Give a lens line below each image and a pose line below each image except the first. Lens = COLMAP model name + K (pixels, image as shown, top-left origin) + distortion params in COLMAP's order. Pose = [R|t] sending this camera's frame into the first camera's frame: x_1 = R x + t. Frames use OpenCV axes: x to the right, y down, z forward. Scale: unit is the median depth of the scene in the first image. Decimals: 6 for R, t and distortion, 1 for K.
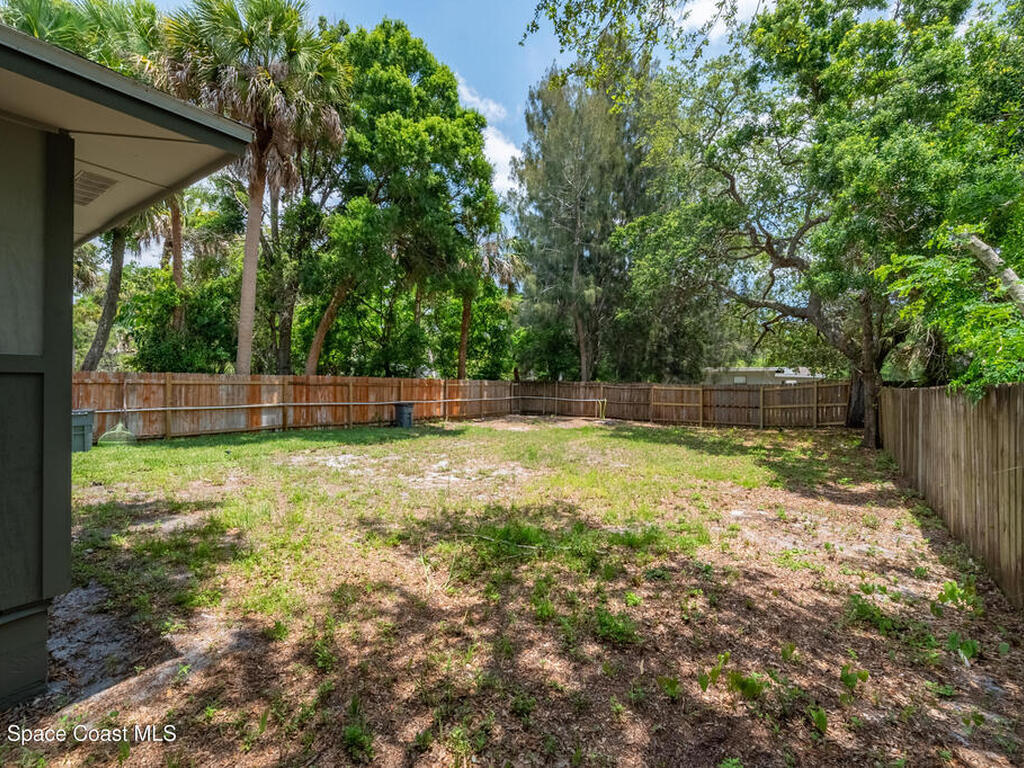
lens RADIAL K [[457.3, 0, 514.2], [0, 457.3, 382.3], [0, 0, 1]] dist [-0.006297, -0.000356]
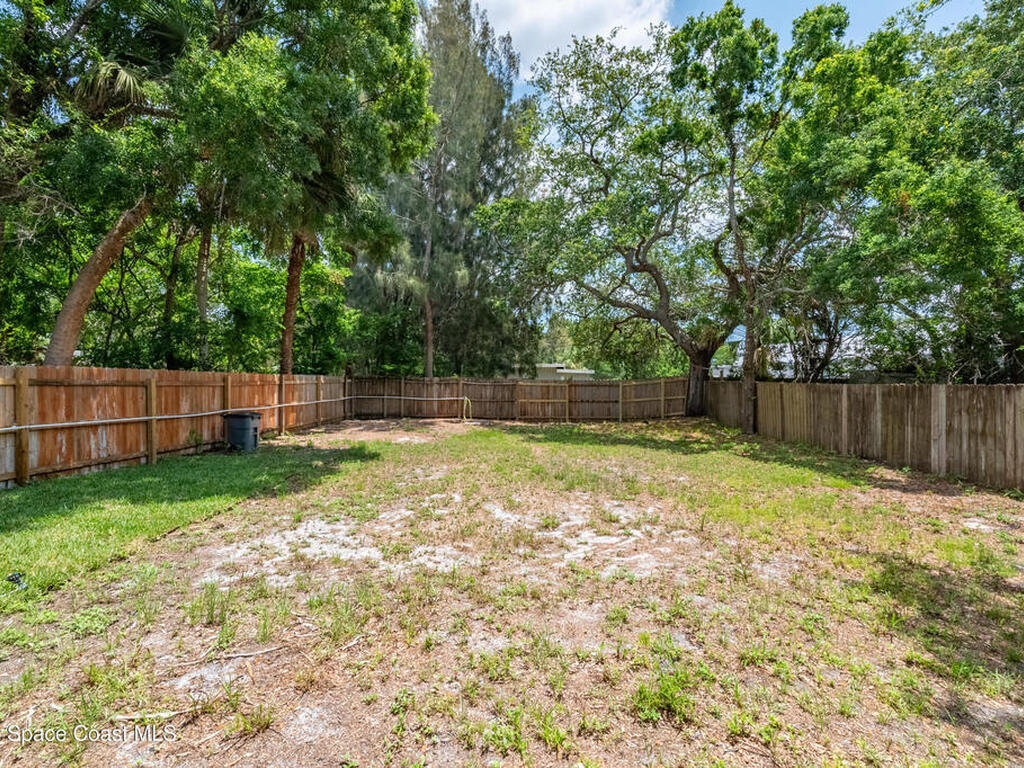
lens RADIAL K [[457.3, 0, 511.5], [0, 457.3, 378.2], [0, 0, 1]] dist [-0.006297, -0.000356]
pose [[0.817989, -0.001693, 0.575231, -0.302262], [-0.000276, 0.999994, 0.003335, -0.003749], [-0.575234, -0.002887, 0.817984, 0.277290]]
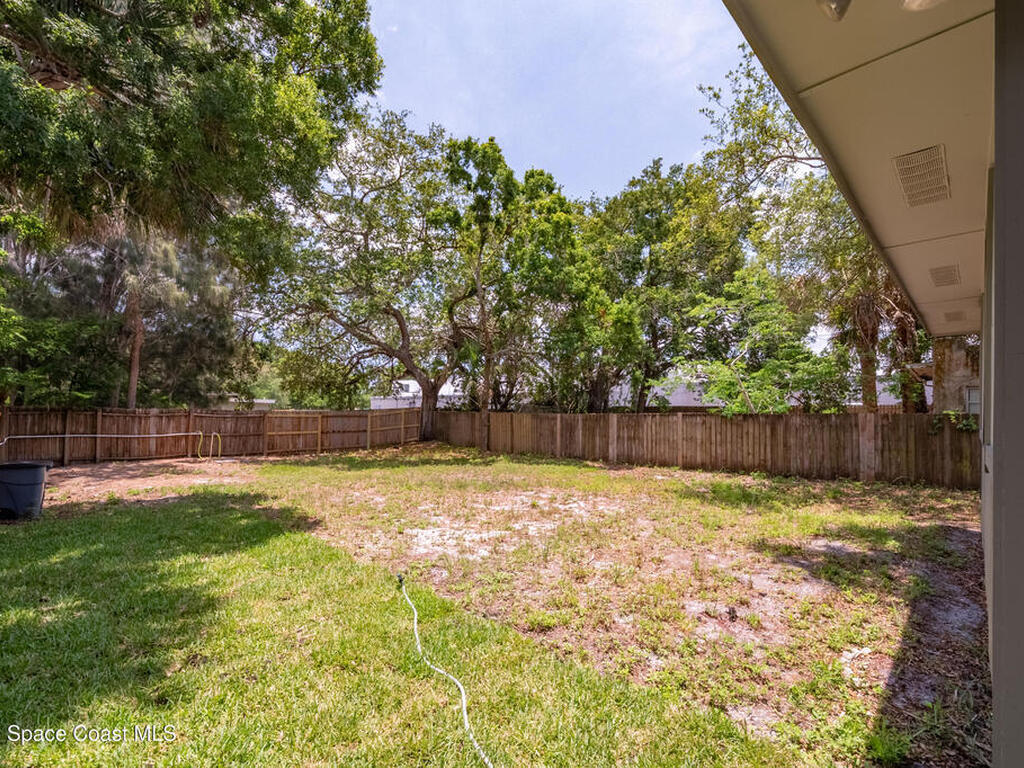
lens RADIAL K [[457.3, 0, 522.1], [0, 457.3, 406.8], [0, 0, 1]] dist [-0.006297, -0.000356]
pose [[0.146637, 0.000556, 0.989190, -0.588711], [-0.004805, 0.999988, 0.000150, -0.008980], [-0.989179, -0.004775, 0.146638, 0.456987]]
